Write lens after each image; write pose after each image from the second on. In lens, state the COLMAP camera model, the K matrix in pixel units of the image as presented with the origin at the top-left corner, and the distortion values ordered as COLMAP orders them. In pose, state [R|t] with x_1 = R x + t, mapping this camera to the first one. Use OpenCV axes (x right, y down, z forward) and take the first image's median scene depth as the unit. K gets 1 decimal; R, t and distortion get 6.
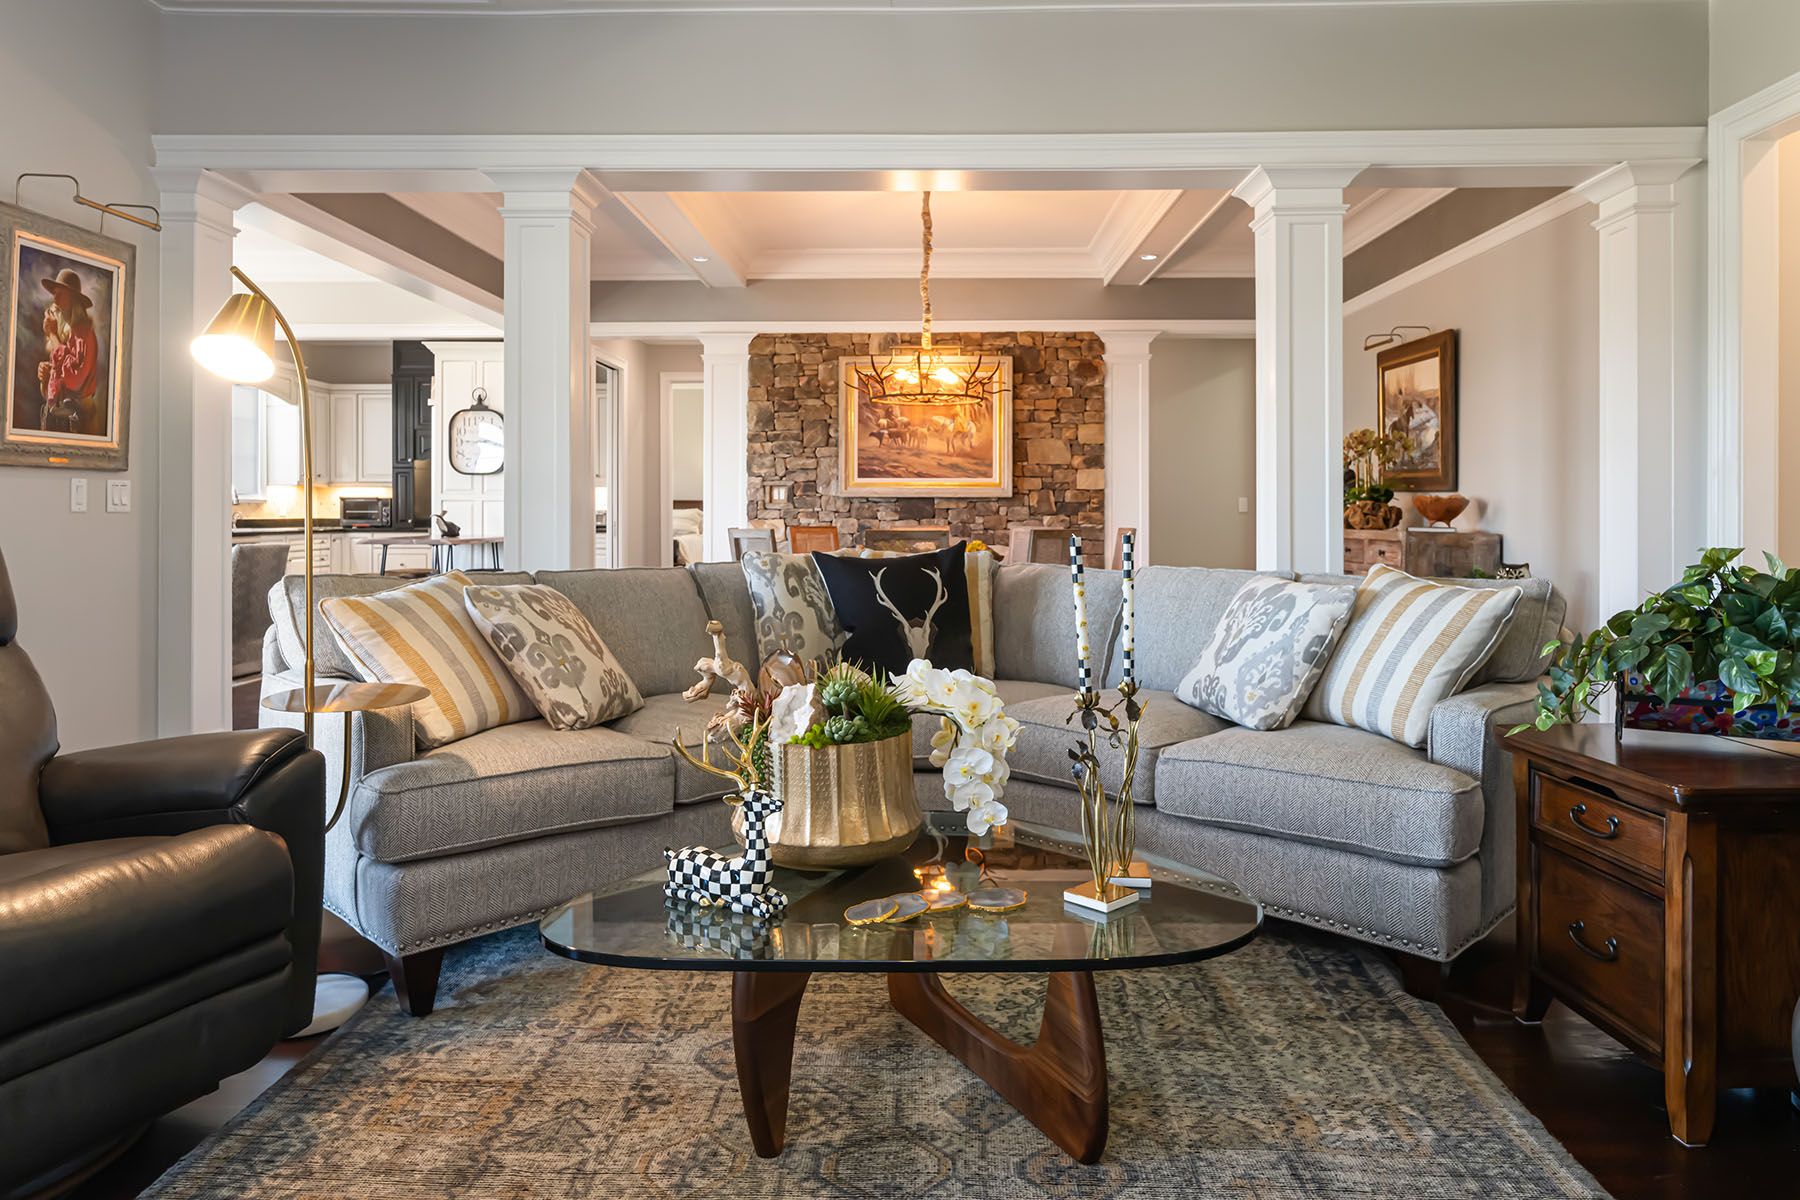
lens RADIAL K [[1160.4, 0, 929.7], [0, 1160.4, 539.9], [0, 0, 1]] dist [0.004306, -0.010051]
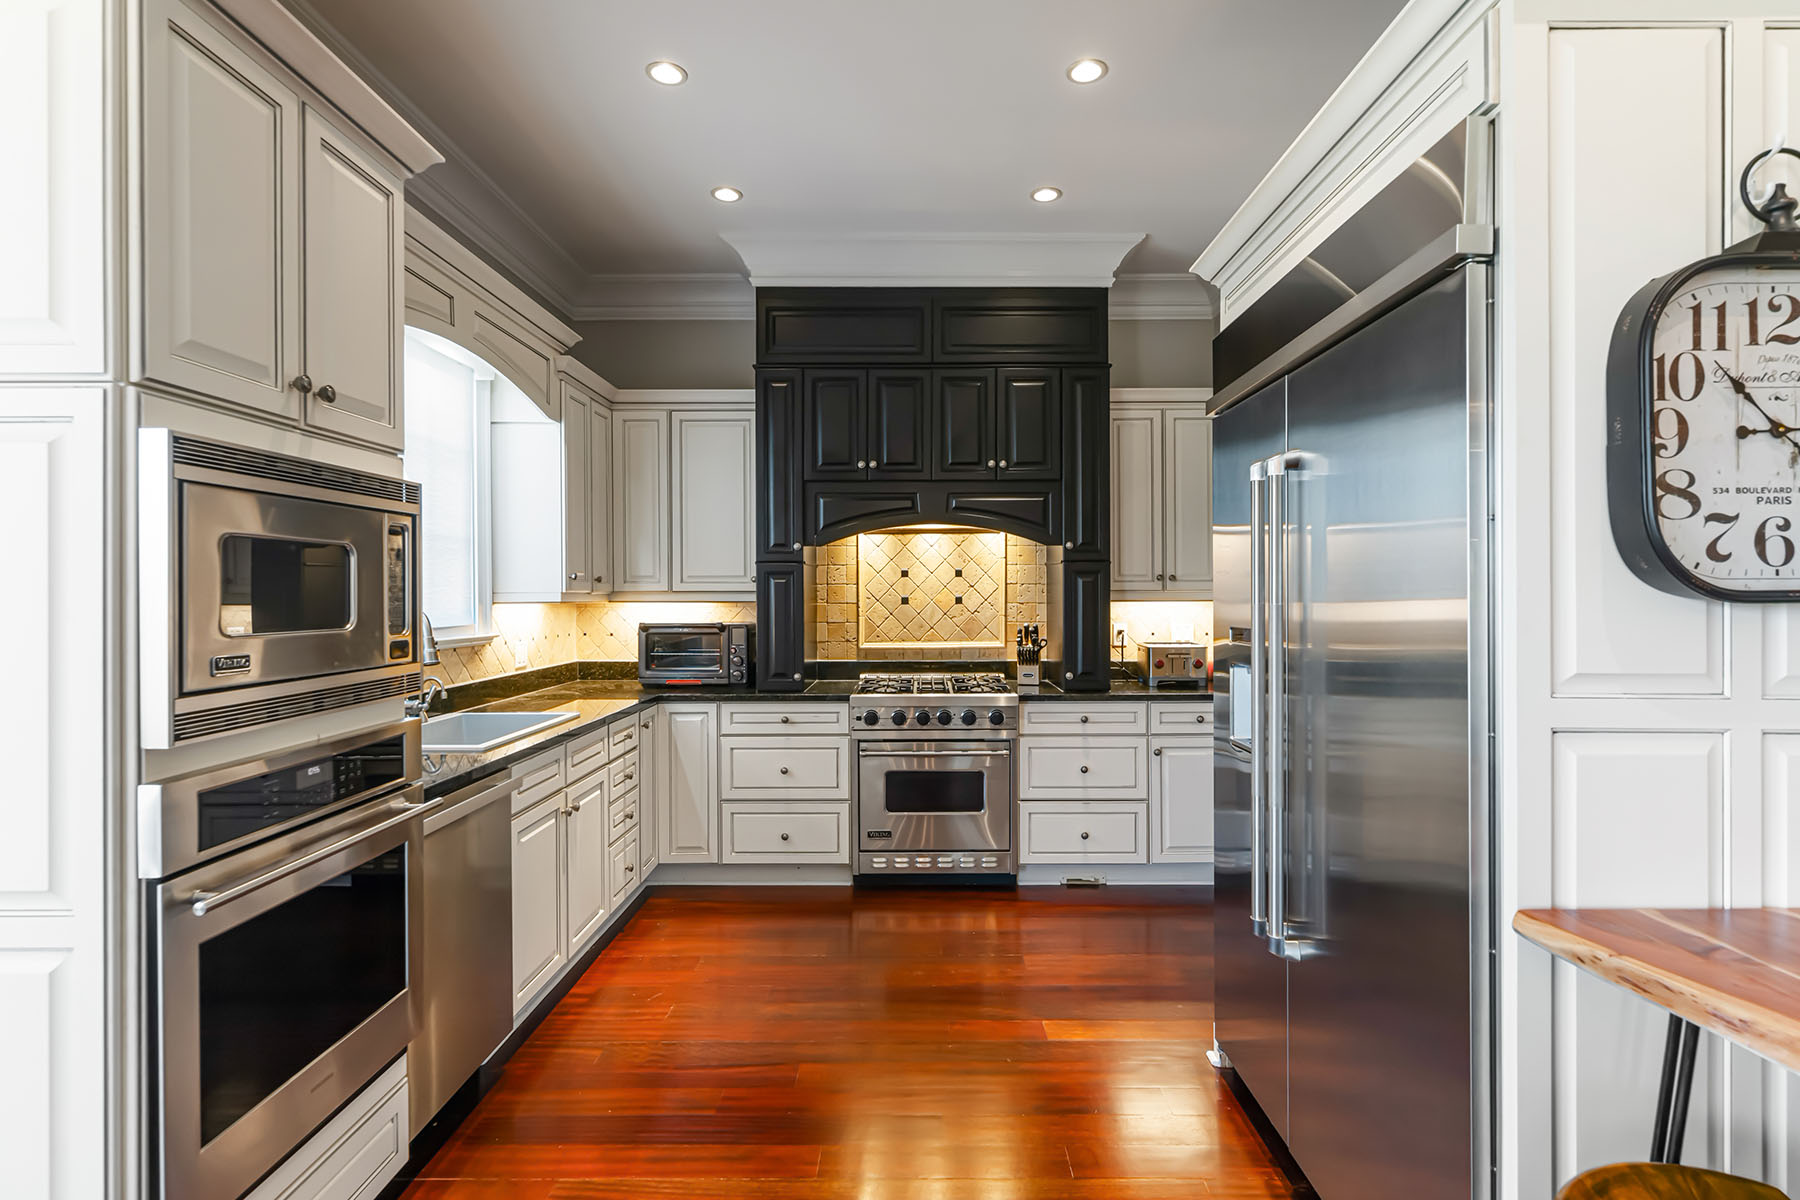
lens RADIAL K [[857.5, 0, 927.1], [0, 857.5, 587.4], [0, 0, 1]] dist [0.004072, 0.000363]
pose [[0.999725, -0.002390, 0.023345, -0.544550], [0.003038, 0.999609, -0.027784, -0.056535], [-0.023269, 0.027847, 0.999341, 0.883765]]
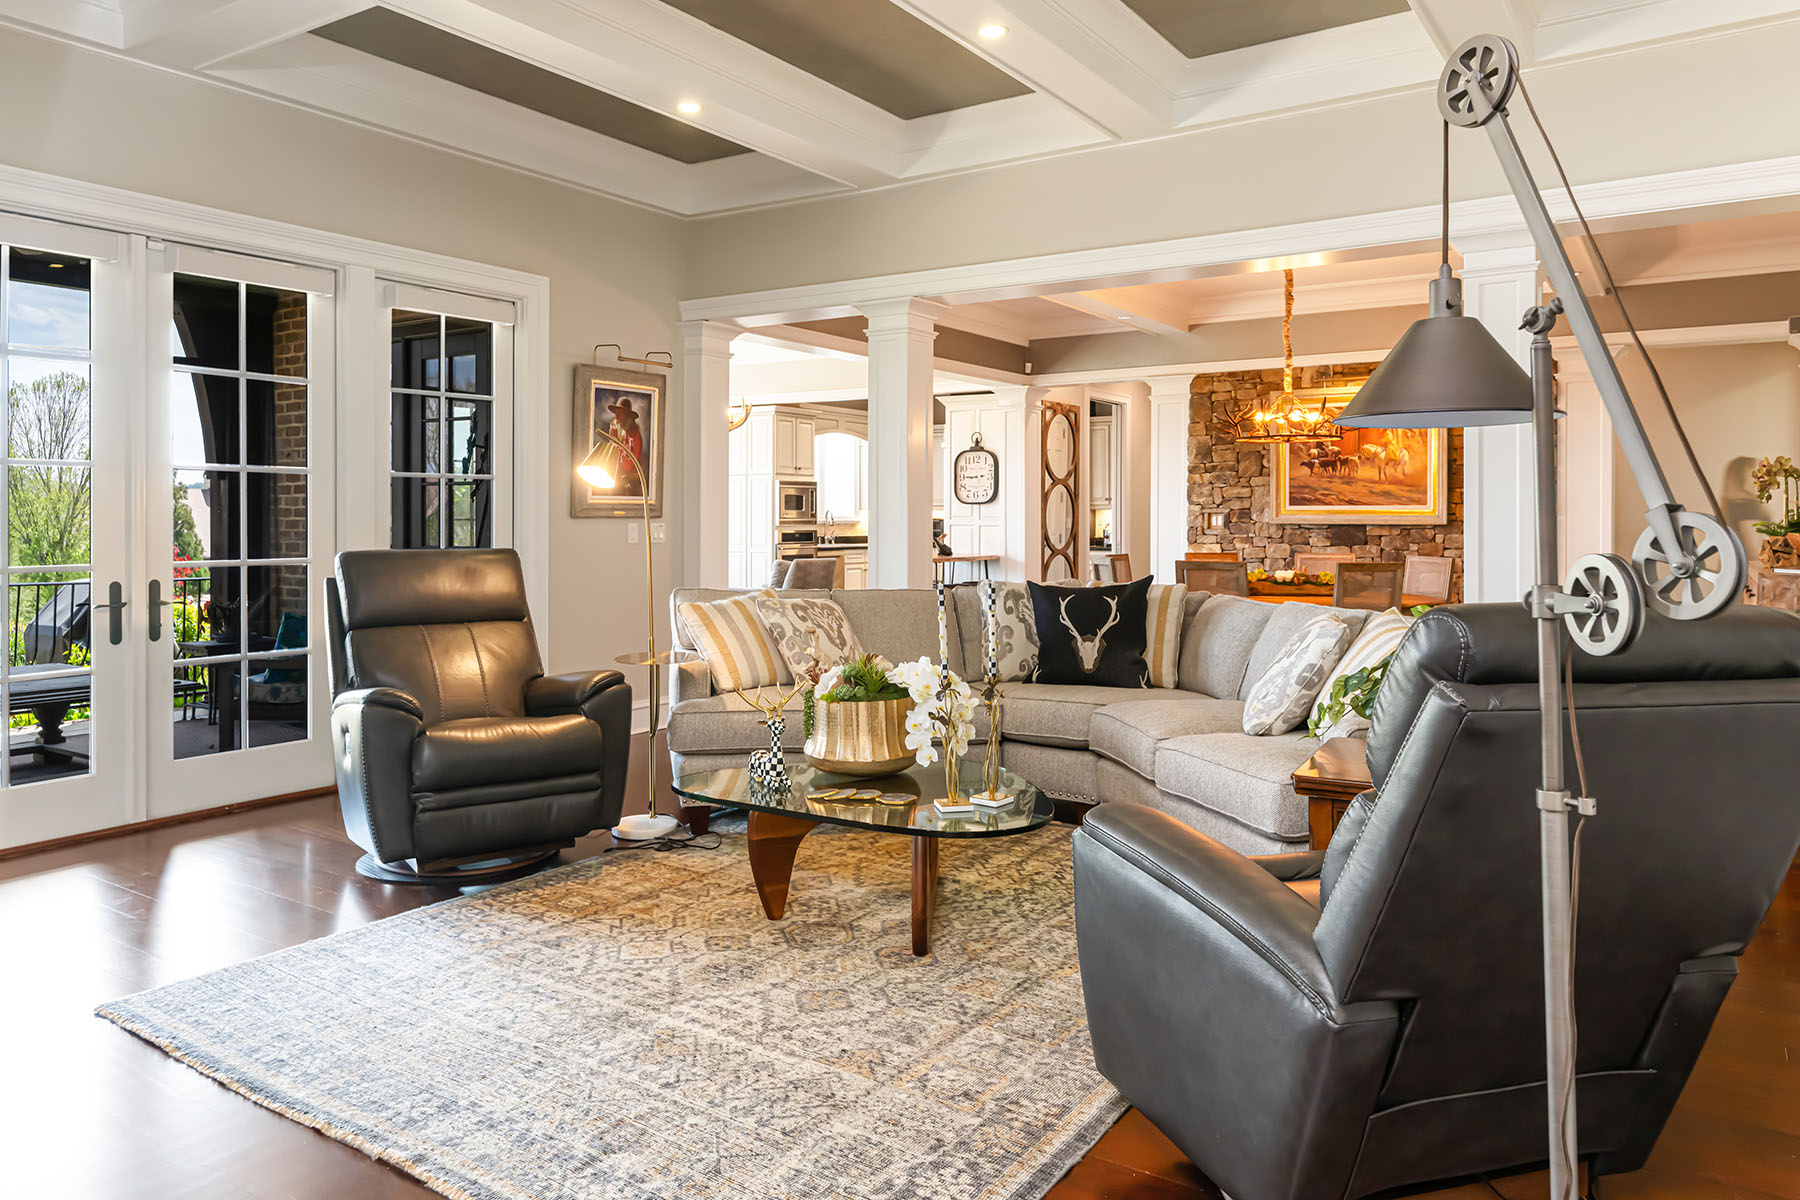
lens RADIAL K [[1217.3, 0, 910.4], [0, 1217.3, 550.8], [0, 0, 1]] dist [-0.001604, -0.002266]
pose [[0.847544, 0.015388, -0.530503, 0.231719], [-0.015225, 0.999873, 0.004678, -0.012789], [0.530507, 0.004112, 0.847670, -0.111009]]
